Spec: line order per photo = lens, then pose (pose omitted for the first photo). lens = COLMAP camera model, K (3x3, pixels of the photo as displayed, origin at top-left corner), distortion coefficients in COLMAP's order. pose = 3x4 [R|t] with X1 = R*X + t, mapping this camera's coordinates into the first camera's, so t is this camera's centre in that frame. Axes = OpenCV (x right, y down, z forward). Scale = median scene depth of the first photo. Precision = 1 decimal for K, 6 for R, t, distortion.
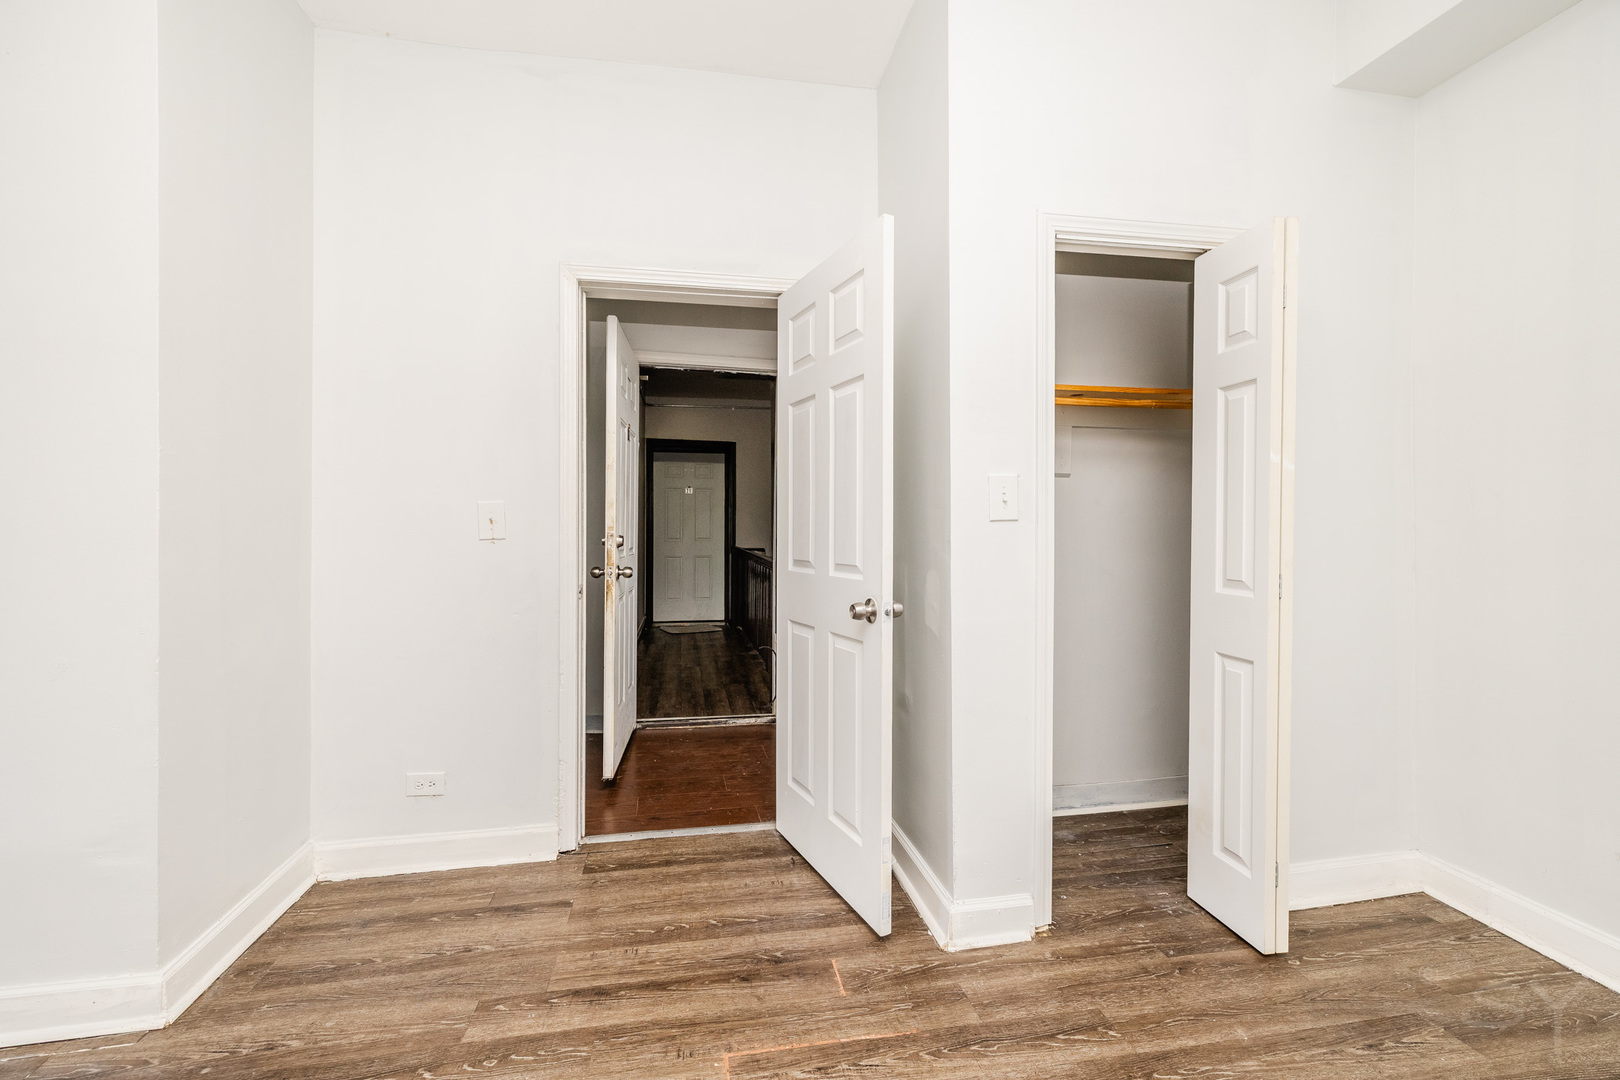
lens RADIAL K [[674.2, 0, 792.6], [0, 674.2, 534.6], [0, 0, 1]] dist [0.002468, -0.000032]
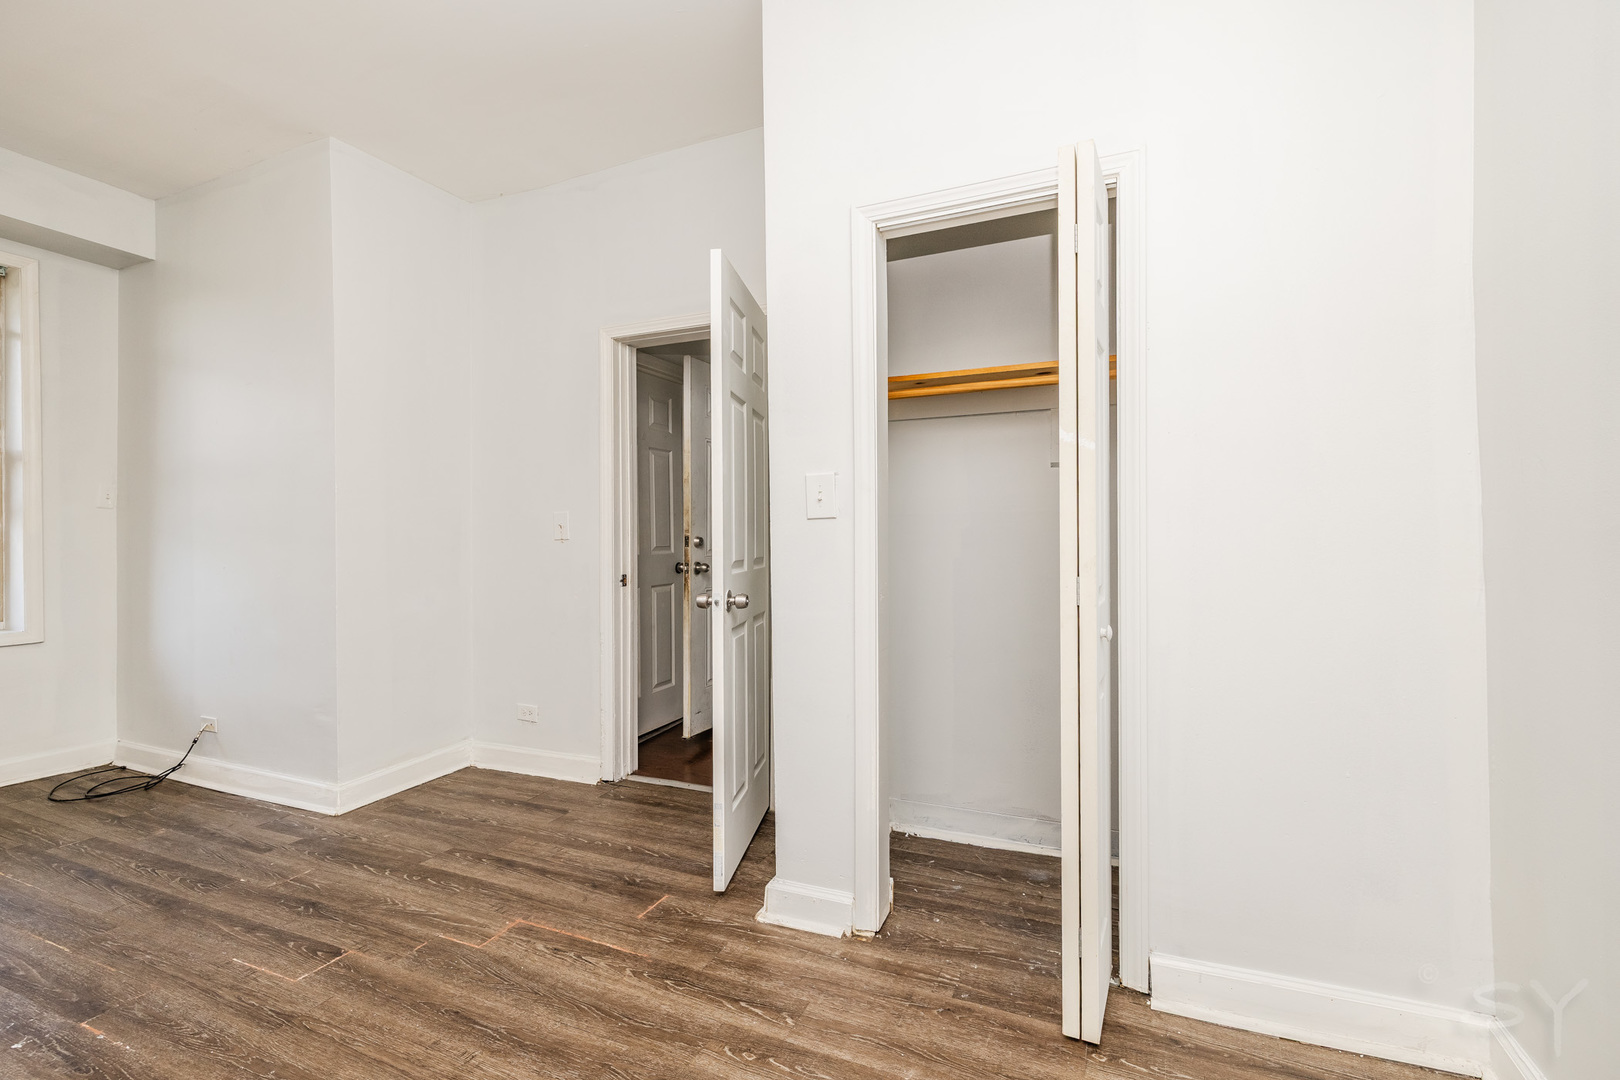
lens RADIAL K [[674.2, 0, 782.9], [0, 674.2, 537.3], [0, 0, 1]] dist [0.002468, -0.000032]
pose [[0.845439, -0.005716, -0.534041, 0.817091], [0.003726, 0.999982, -0.004803, 0.011924], [0.534059, 0.002071, 0.845445, 0.107799]]
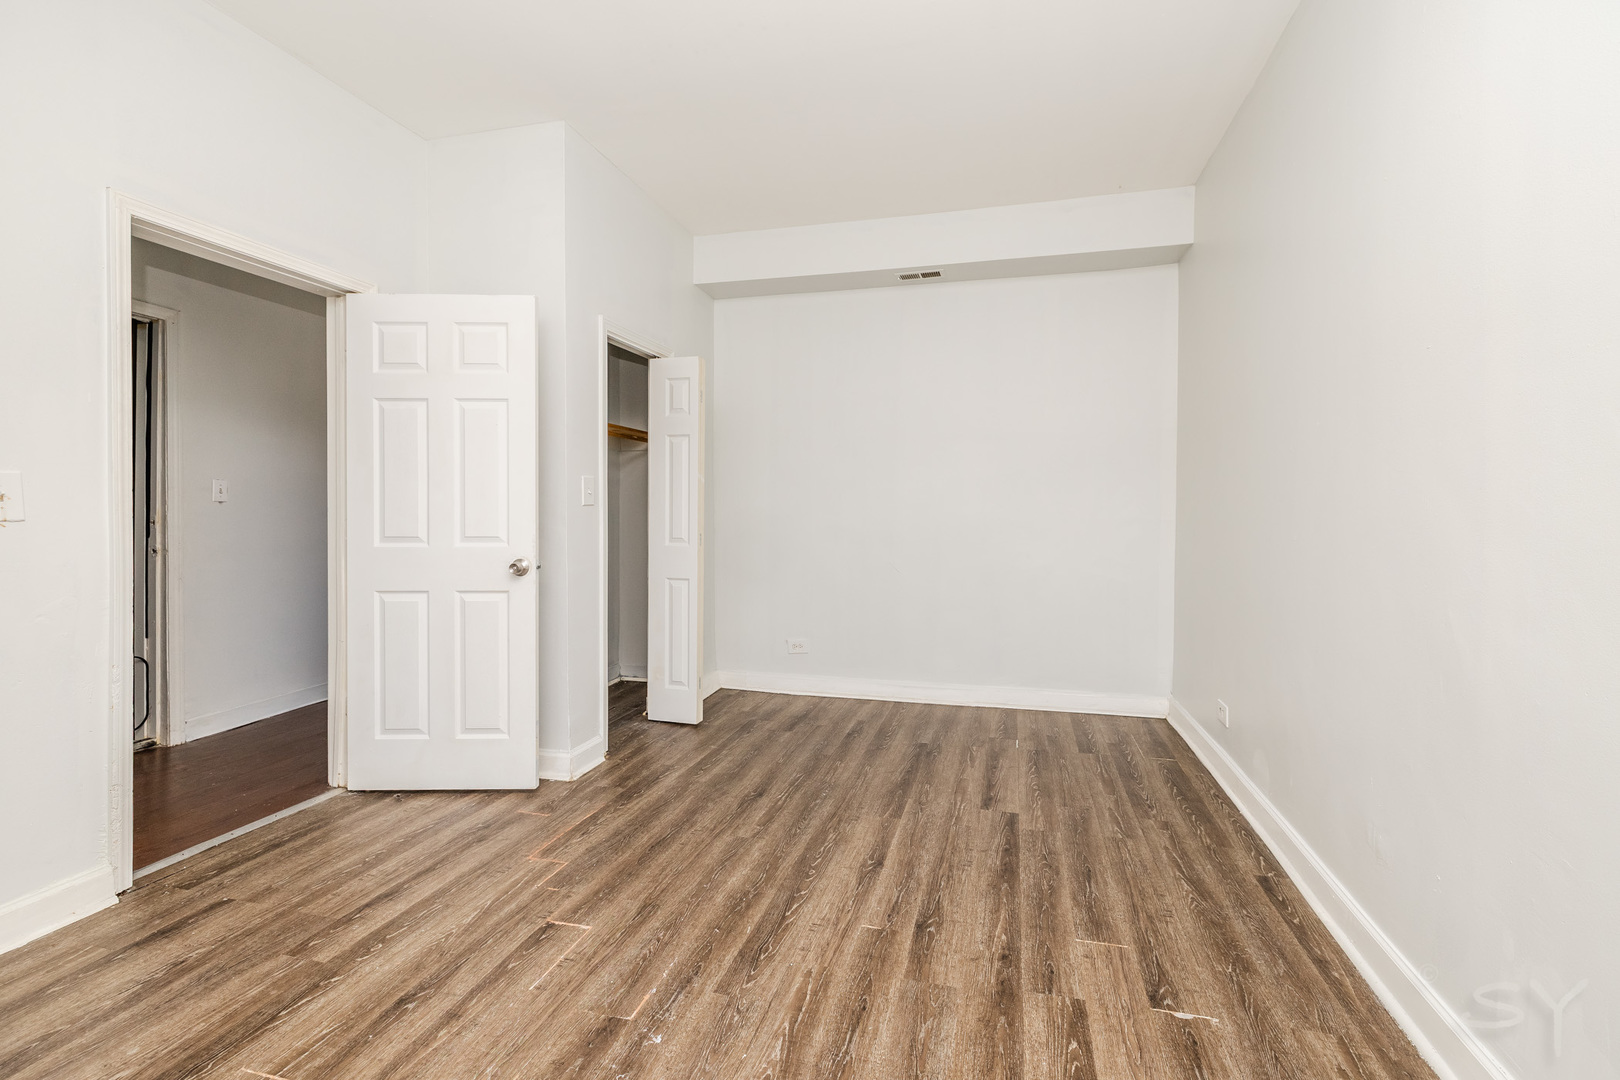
lens RADIAL K [[674.2, 0, 812.2], [0, 674.2, 523.2], [0, 0, 1]] dist [0.002468, -0.000032]
pose [[0.444654, -0.013833, 0.895596, -0.888017], [0.005045, 0.999904, 0.012939, 0.003789], [-0.895688, -0.001235, 0.444681, -0.184404]]
